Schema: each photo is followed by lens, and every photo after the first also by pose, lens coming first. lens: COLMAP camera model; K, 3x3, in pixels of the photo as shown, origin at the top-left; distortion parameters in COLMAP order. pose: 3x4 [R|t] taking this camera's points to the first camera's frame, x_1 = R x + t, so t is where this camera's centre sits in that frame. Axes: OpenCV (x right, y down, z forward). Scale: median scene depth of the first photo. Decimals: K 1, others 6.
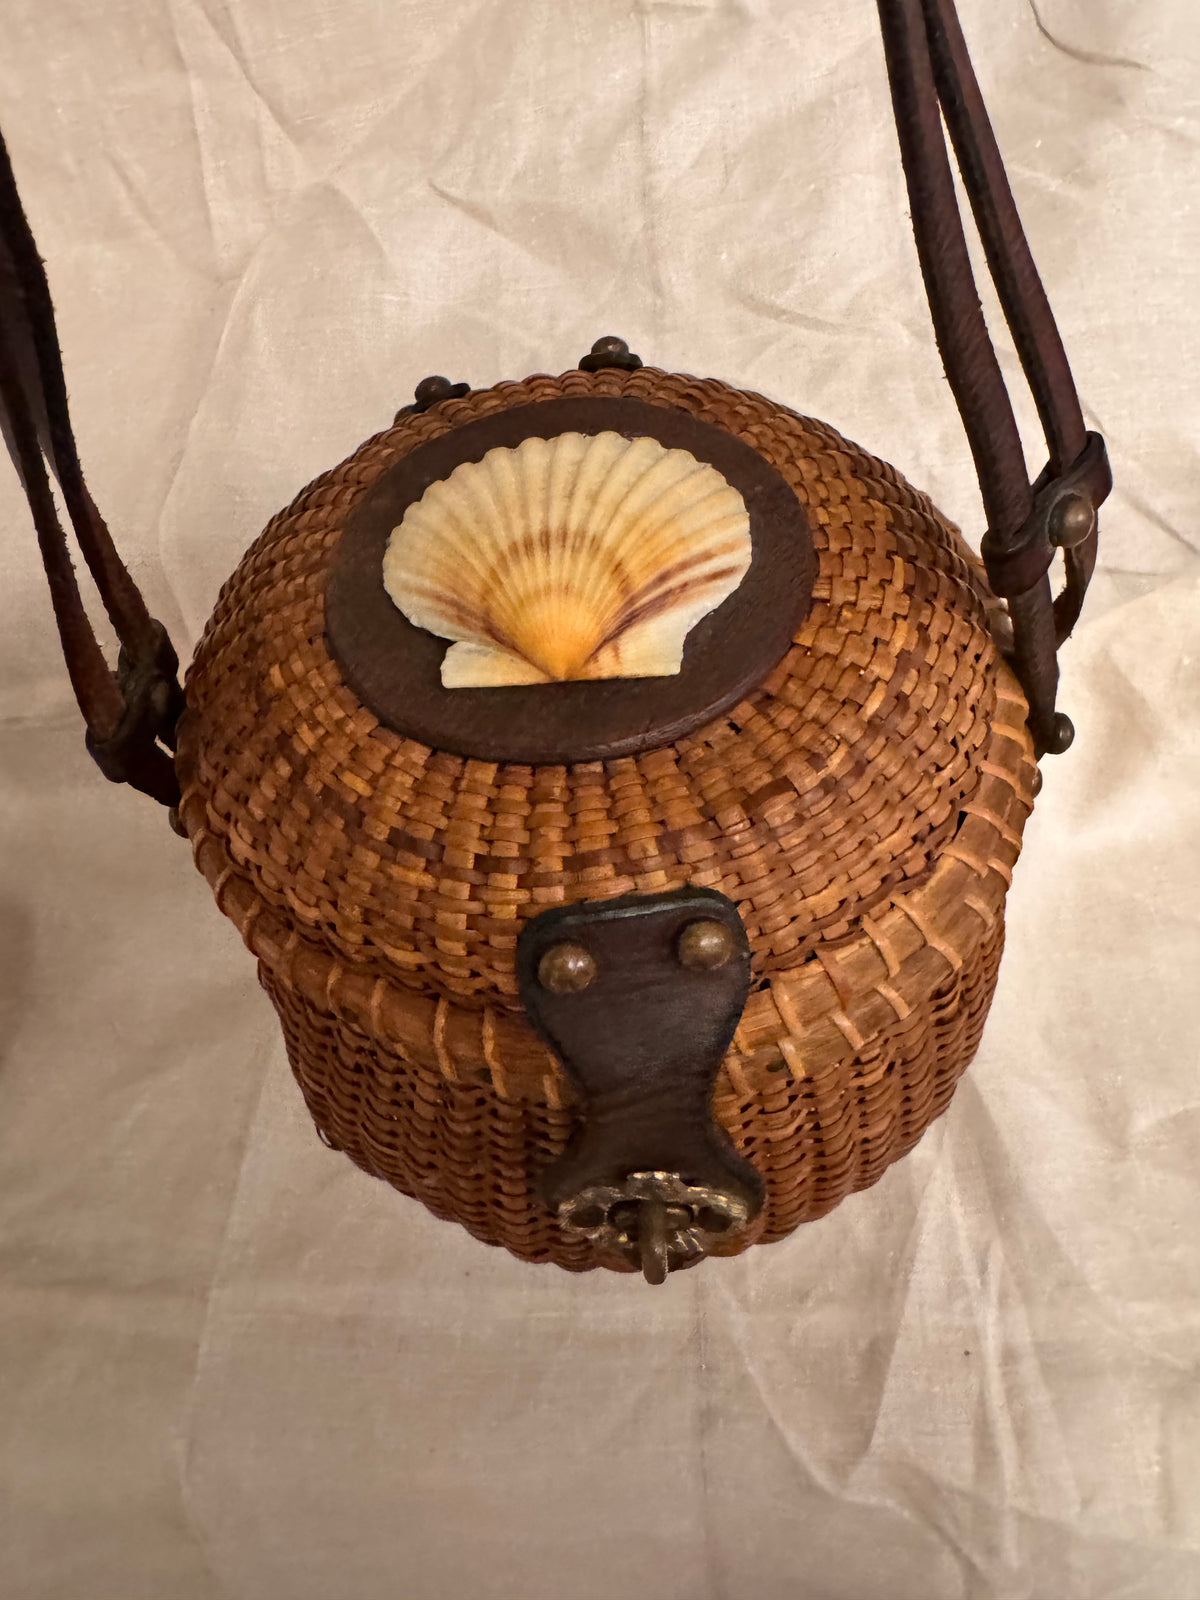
lens RADIAL K [[1153.3, 0, 577.0], [0, 1153.3, 722.1], [0, 0, 1]] dist [-0.000125, 0.001911]
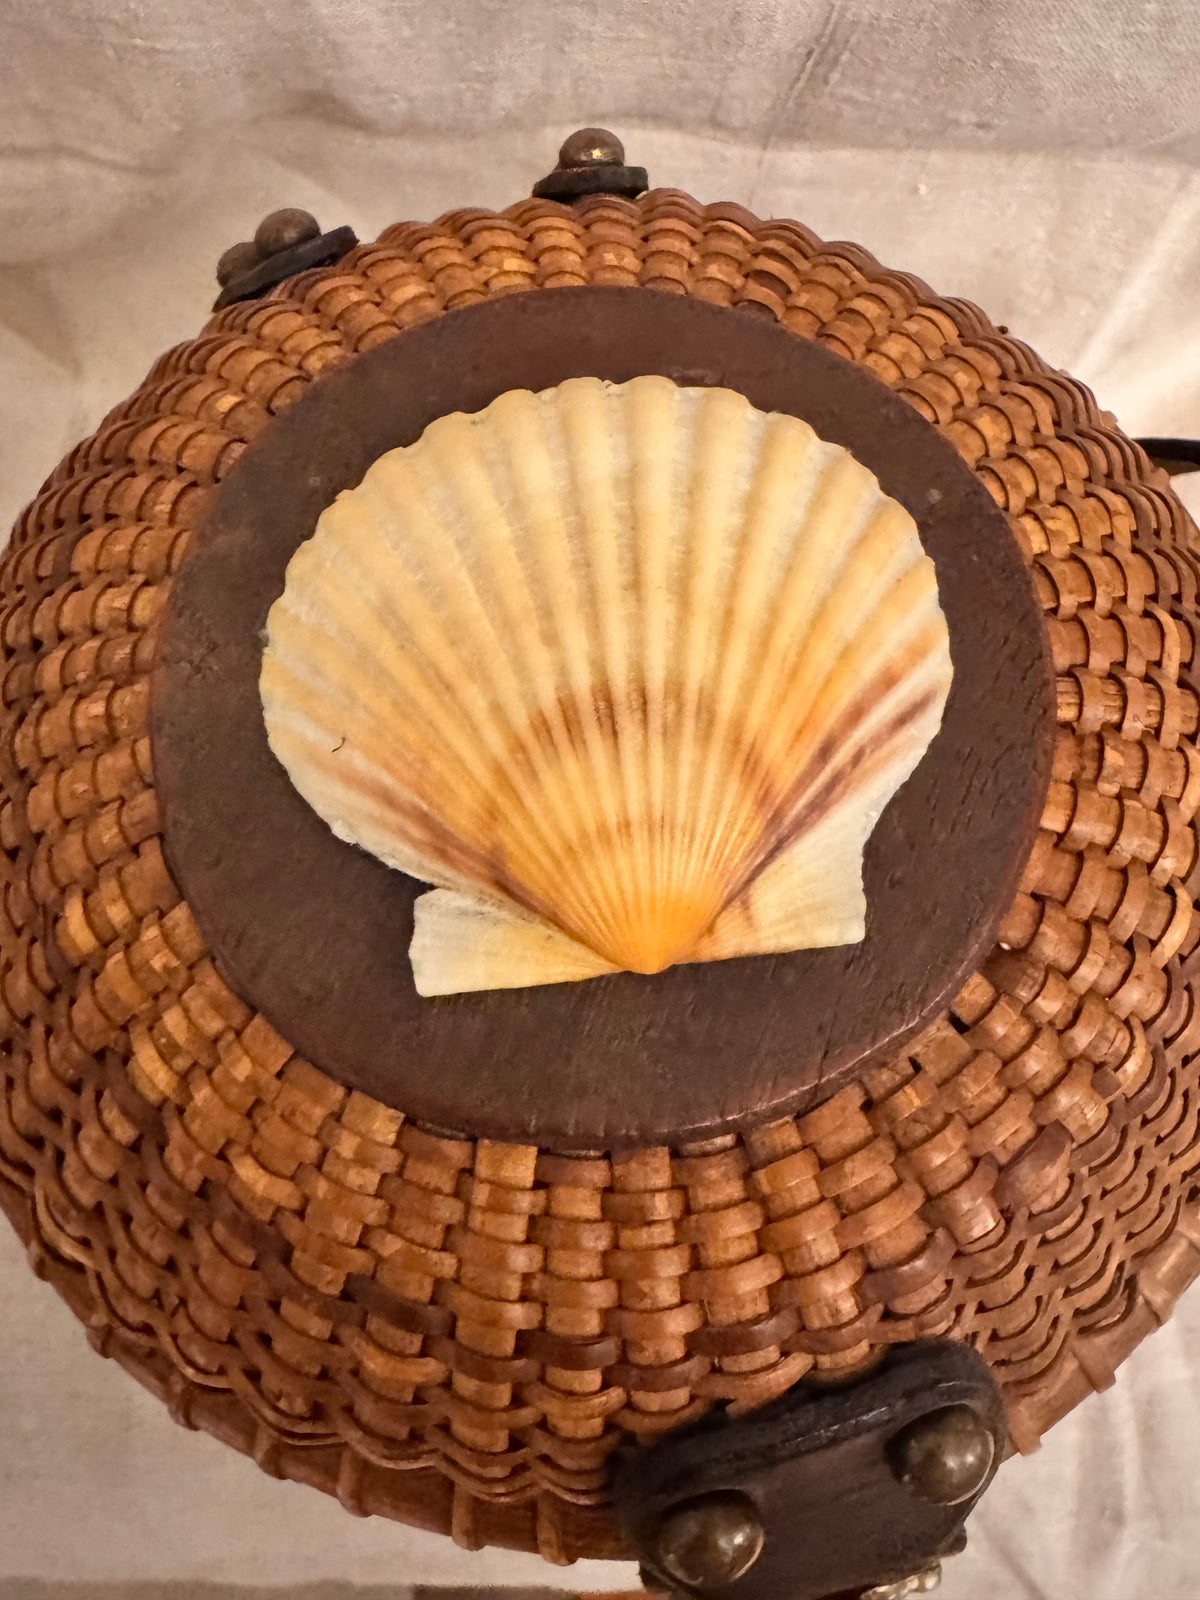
lens RADIAL K [[1153.3, 0, 577.0], [0, 1153.3, 722.1], [0, 0, 1]] dist [-0.000125, 0.001911]
pose [[0.989232, -0.071051, 0.127950, -0.102716], [0.034673, 0.963138, 0.266764, -0.282847], [-0.142187, -0.259455, 0.955231, 0.523028]]
